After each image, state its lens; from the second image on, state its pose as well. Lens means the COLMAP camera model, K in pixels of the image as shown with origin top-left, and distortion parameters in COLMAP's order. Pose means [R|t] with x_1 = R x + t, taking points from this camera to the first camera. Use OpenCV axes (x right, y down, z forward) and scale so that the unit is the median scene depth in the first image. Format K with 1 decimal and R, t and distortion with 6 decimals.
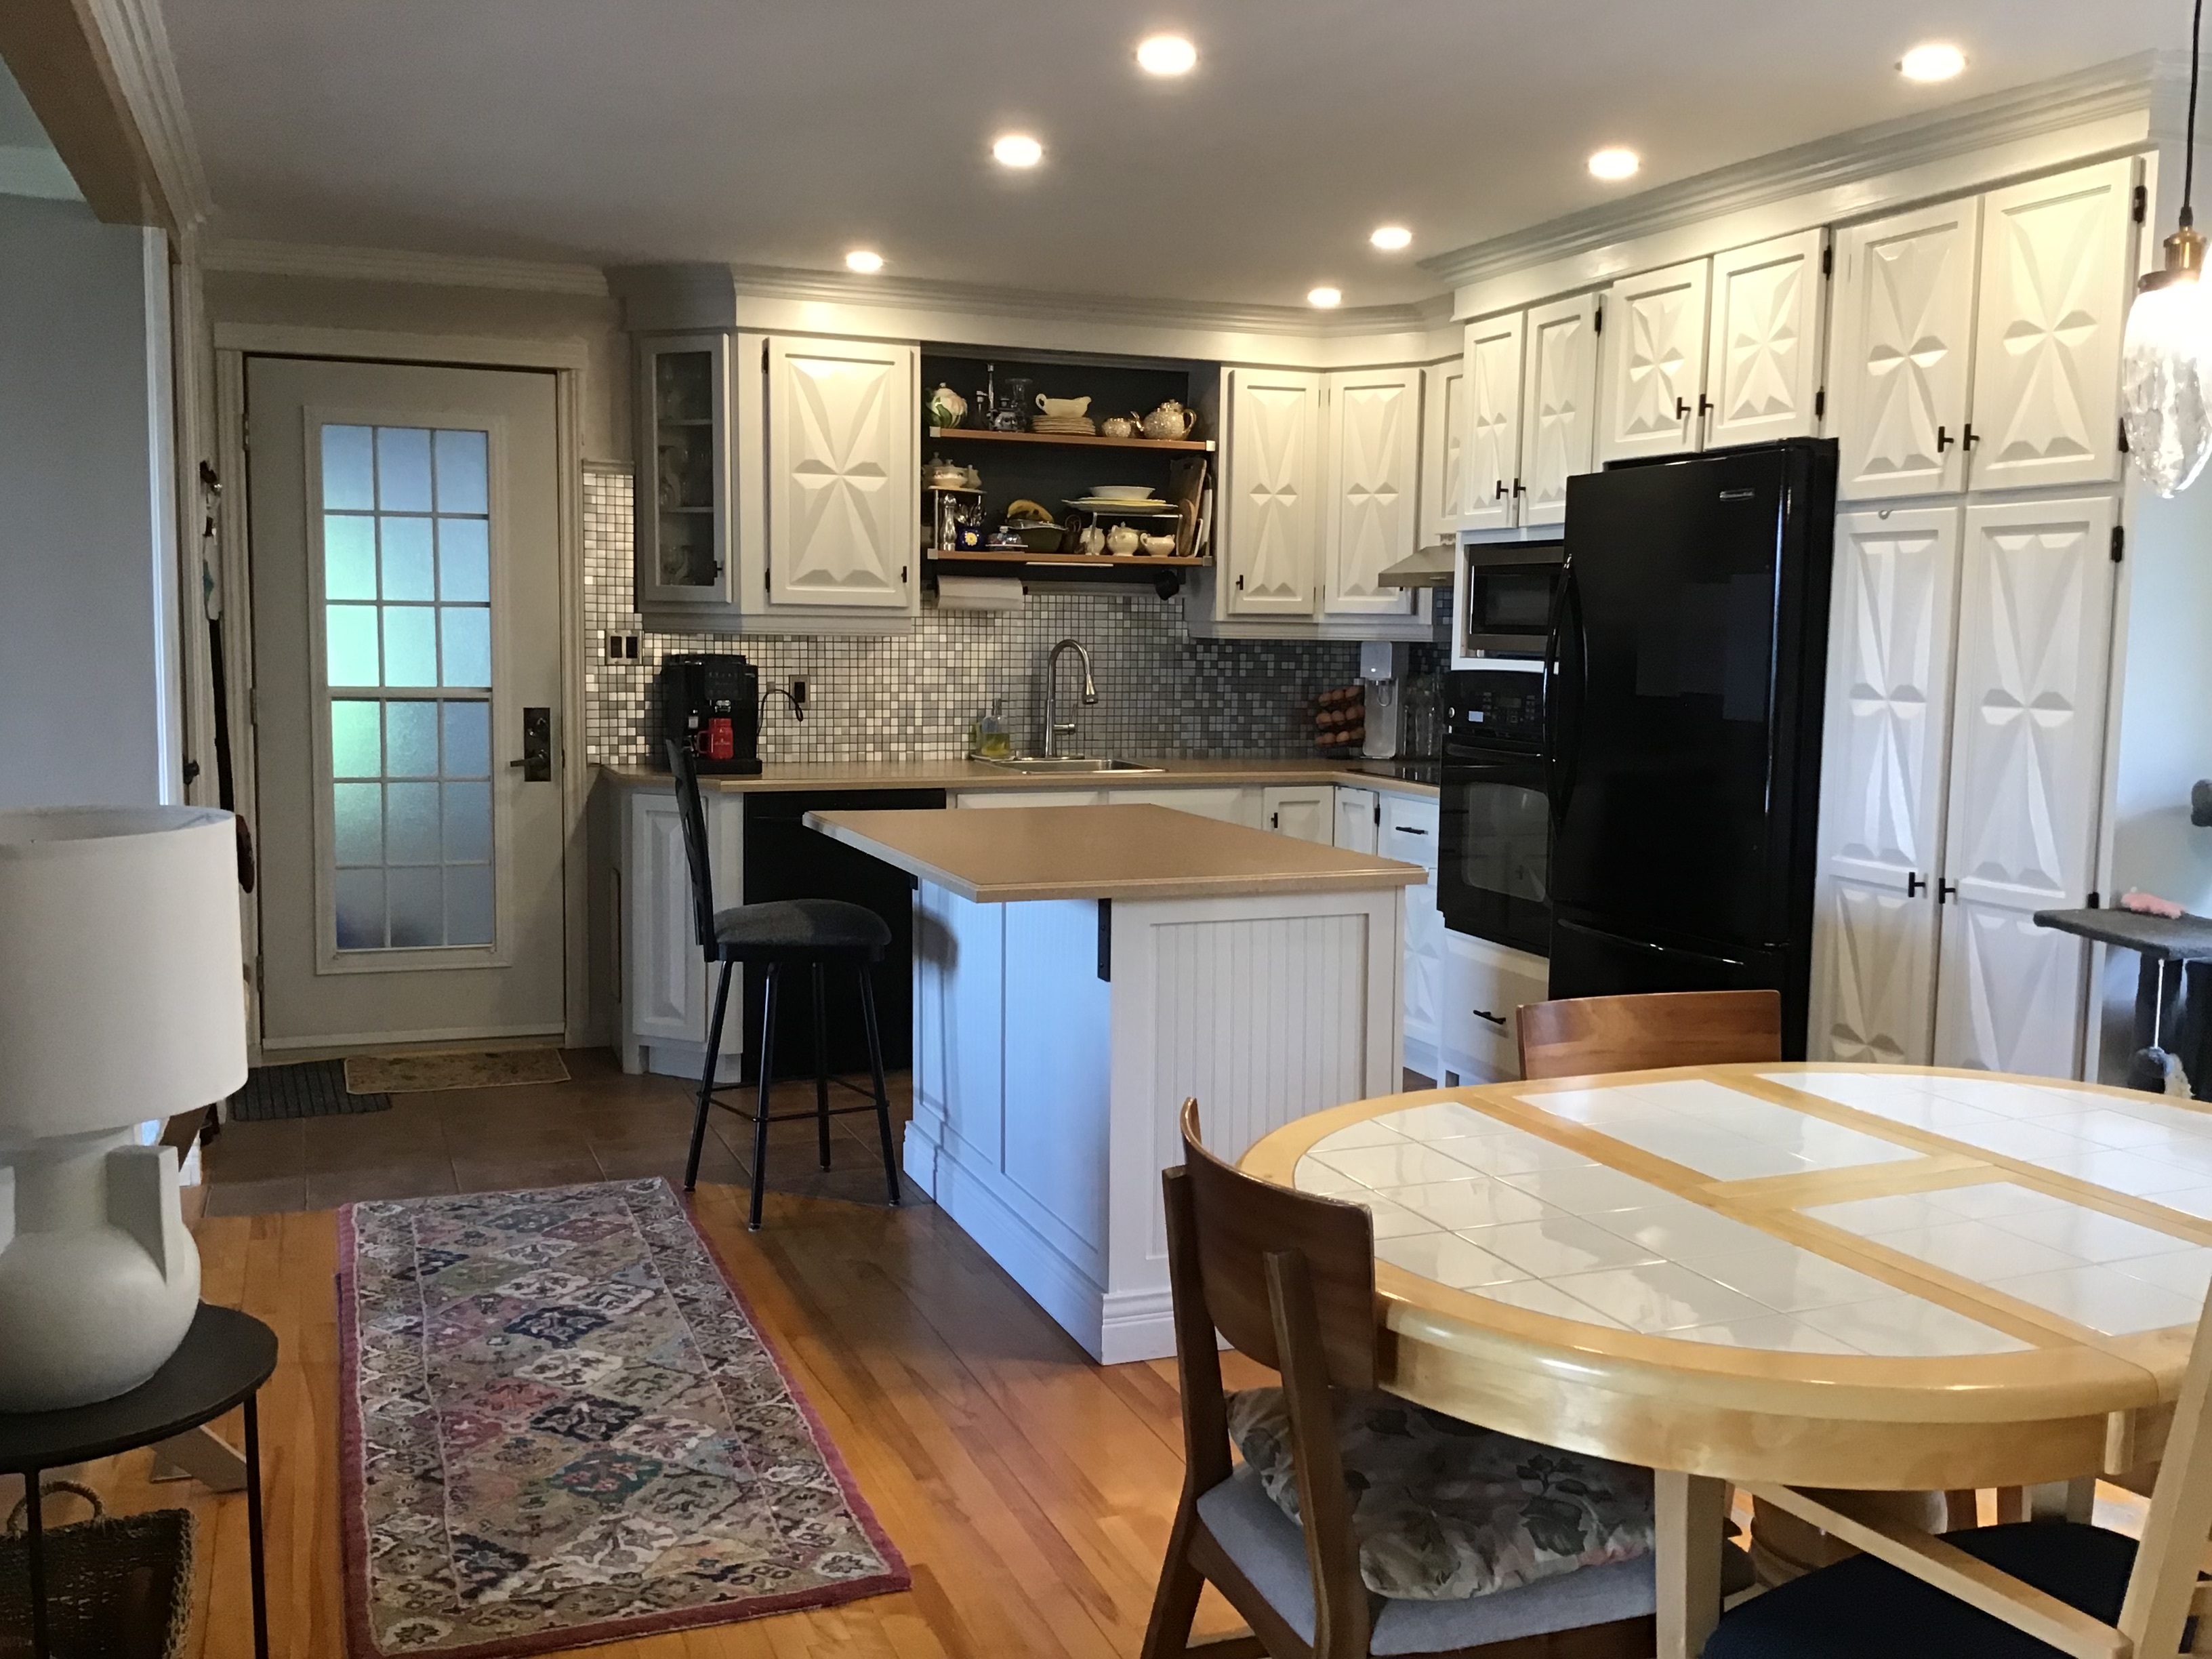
lens RADIAL K [[2012.1, 0, 1106.0], [0, 2012.1, 829.5], [0, 0, 1]] dist [0.107726, -0.236351]
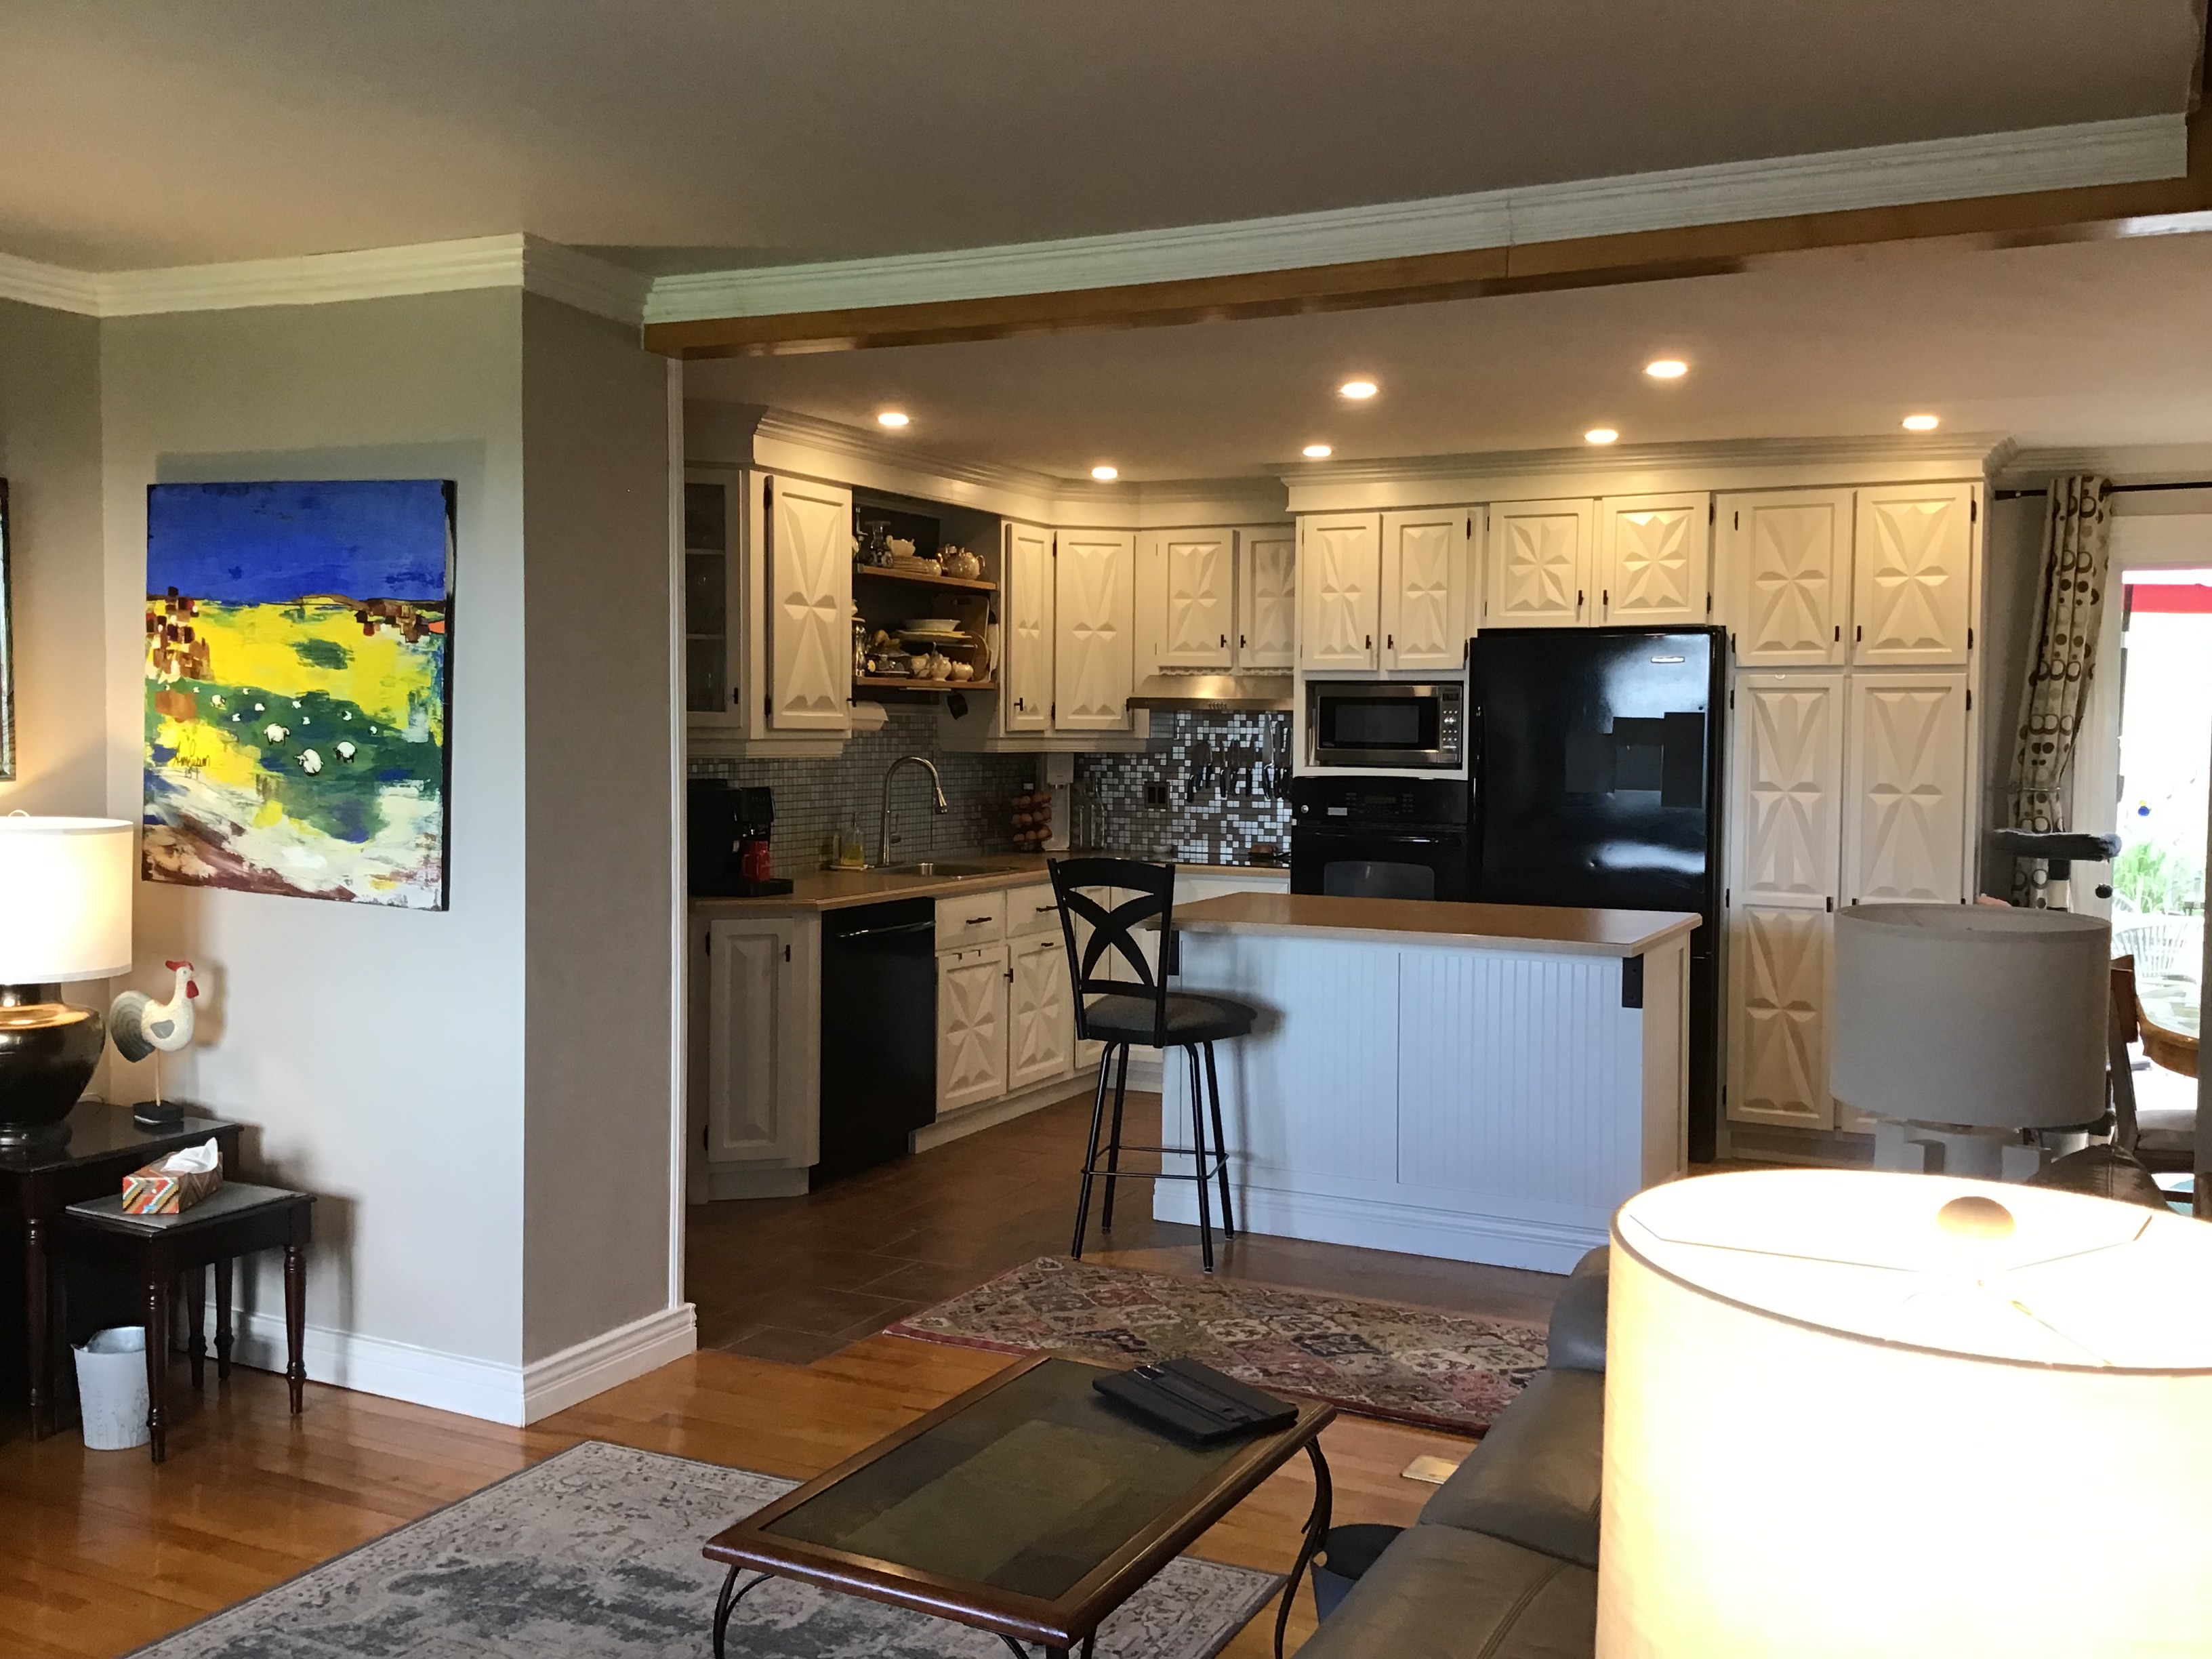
lens RADIAL K [[2012.1, 0, 1106.0], [0, 2012.1, 829.5], [0, 0, 1]] dist [0.107726, -0.236351]
pose [[0.736262, -0.043367, 0.675305, -1.091575], [0.070330, 0.997444, -0.012624, -0.051071], [-0.673032, 0.056789, 0.737430, 0.179863]]
